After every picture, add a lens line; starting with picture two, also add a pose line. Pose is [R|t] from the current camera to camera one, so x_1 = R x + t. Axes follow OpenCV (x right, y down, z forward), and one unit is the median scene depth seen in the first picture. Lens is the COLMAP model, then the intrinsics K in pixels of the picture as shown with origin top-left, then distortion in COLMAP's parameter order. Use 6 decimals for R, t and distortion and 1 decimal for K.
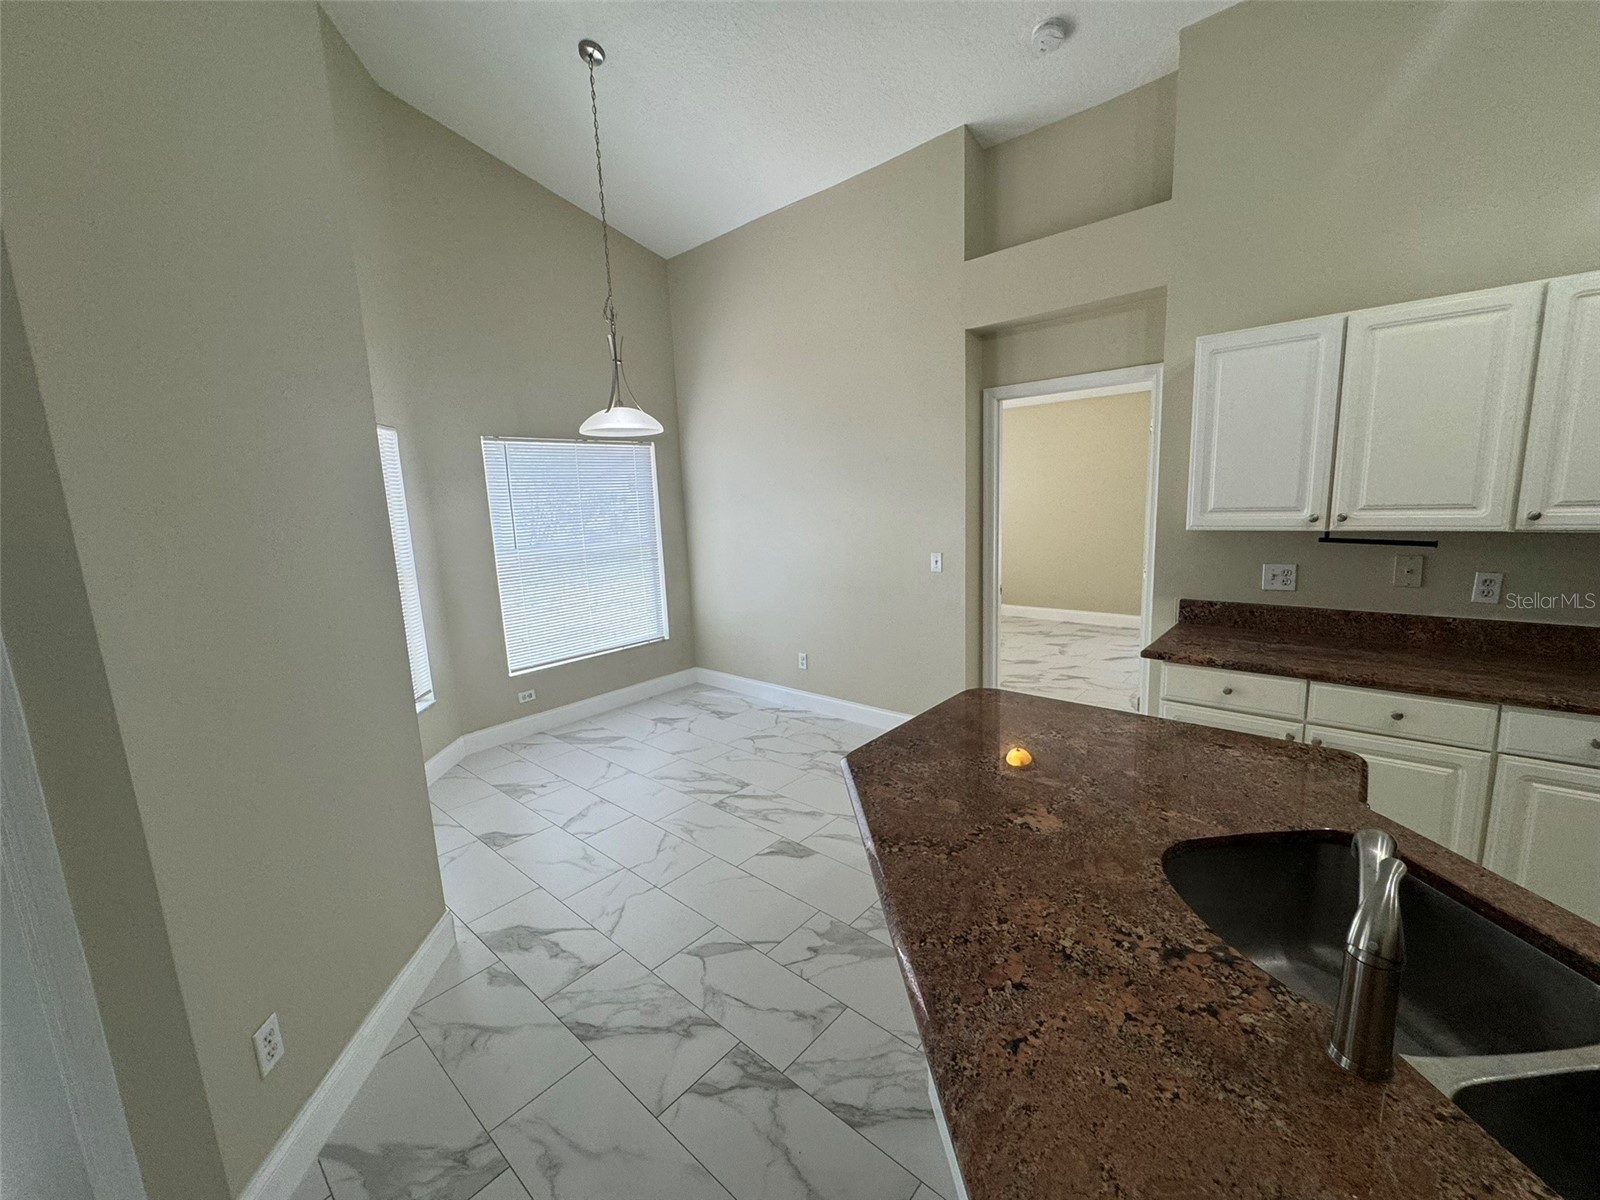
lens RADIAL K [[640.9, 0, 803.7], [0, 640.9, 598.4], [0, 0, 1]] dist [-0.004926, 0.000874]
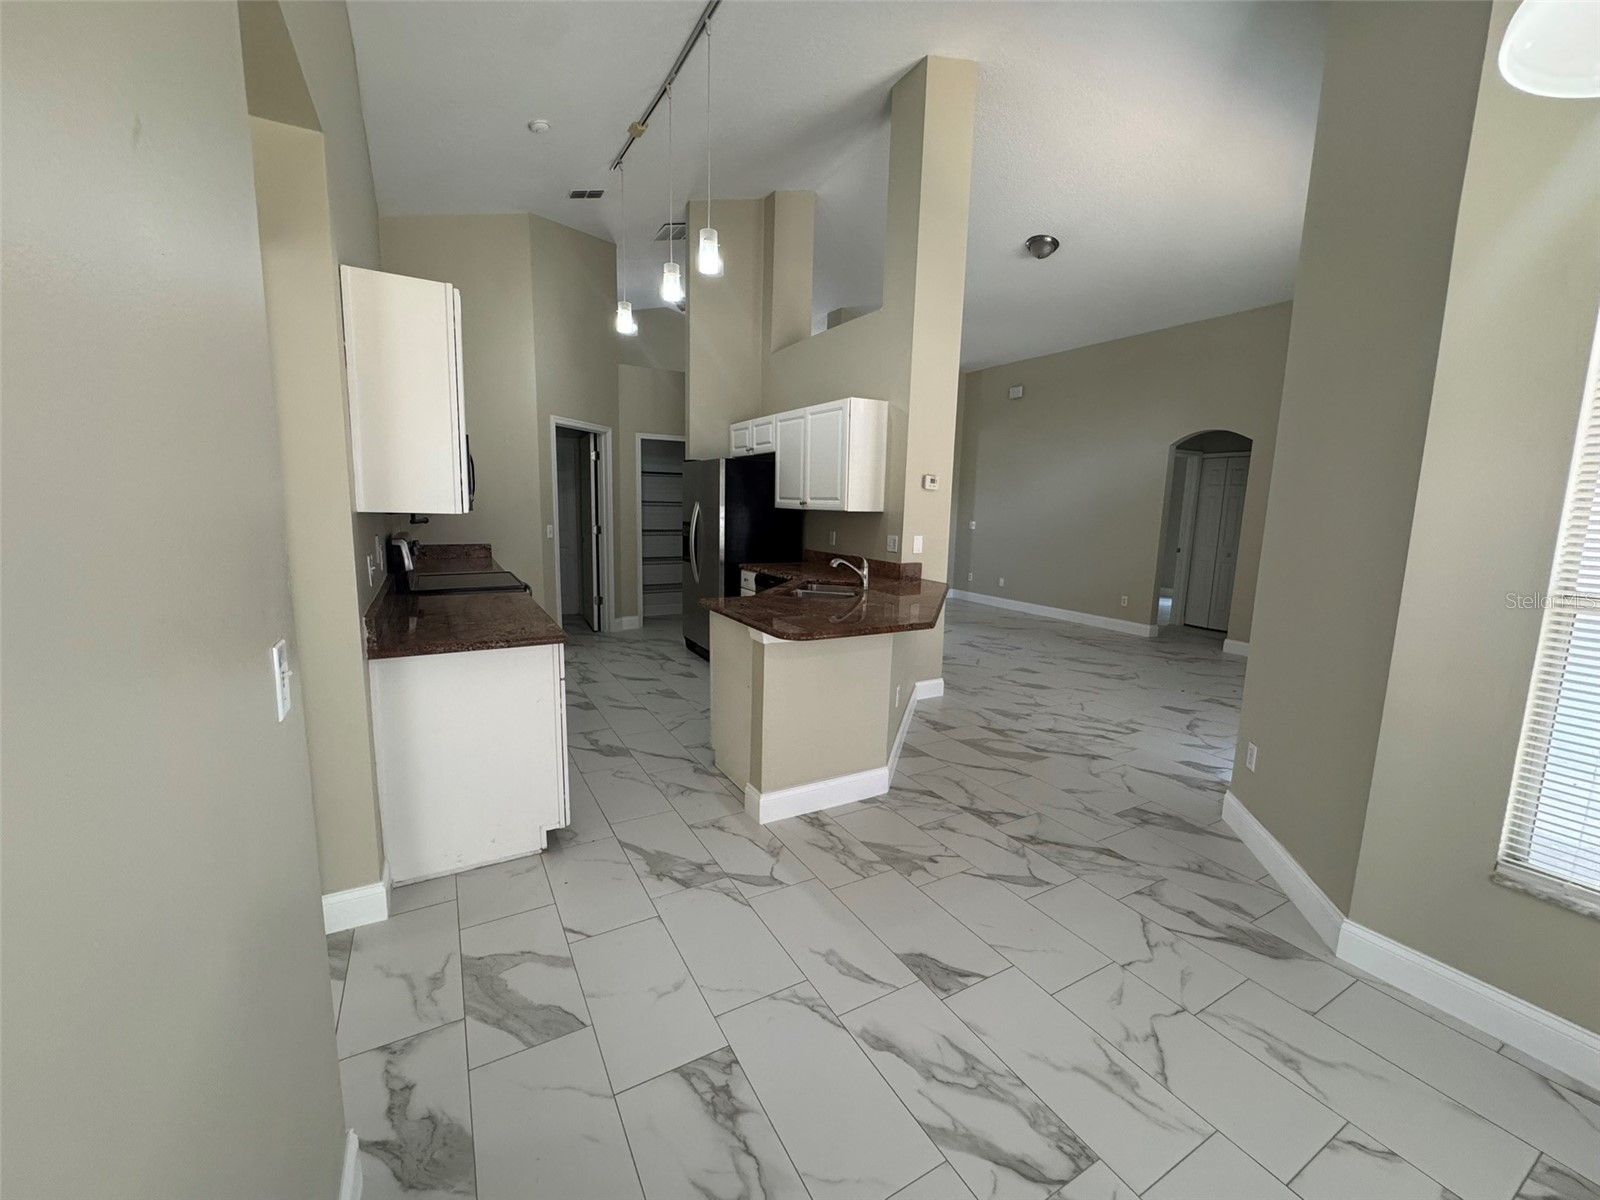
lens RADIAL K [[640.9, 0, 796.2], [0, 640.9, 597.2], [0, 0, 1]] dist [-0.004926, 0.000874]
pose [[-0.941374, -0.028970, 0.336117, -0.127285], [0.071840, 0.956240, 0.283625, -0.251117], [-0.329626, 0.291144, -0.898099, 1.975346]]
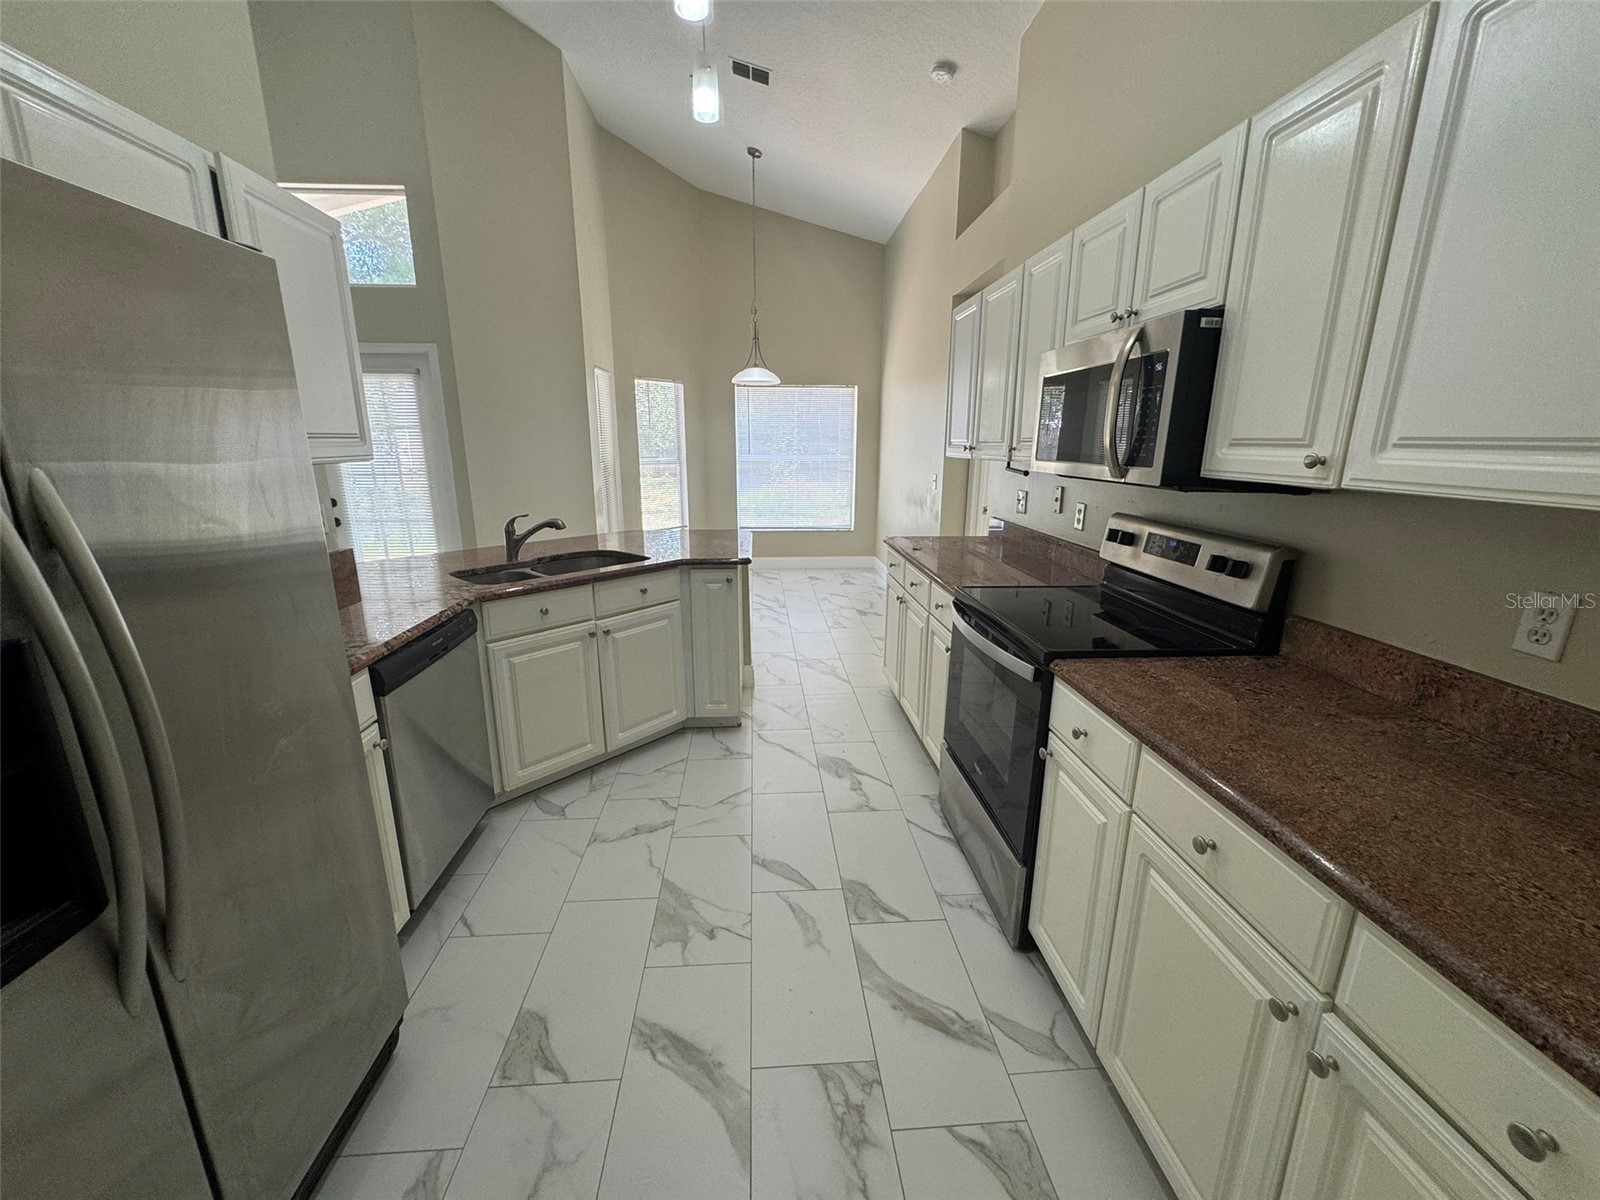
lens RADIAL K [[640.9, 0, 801.9], [0, 640.9, 601.2], [0, 0, 1]] dist [-0.004926, 0.000874]
pose [[0.709240, 0.217236, -0.670662, 1.601720], [-0.152223, 0.976087, 0.155187, 0.031809], [0.688336, -0.007974, 0.725348, -0.213125]]
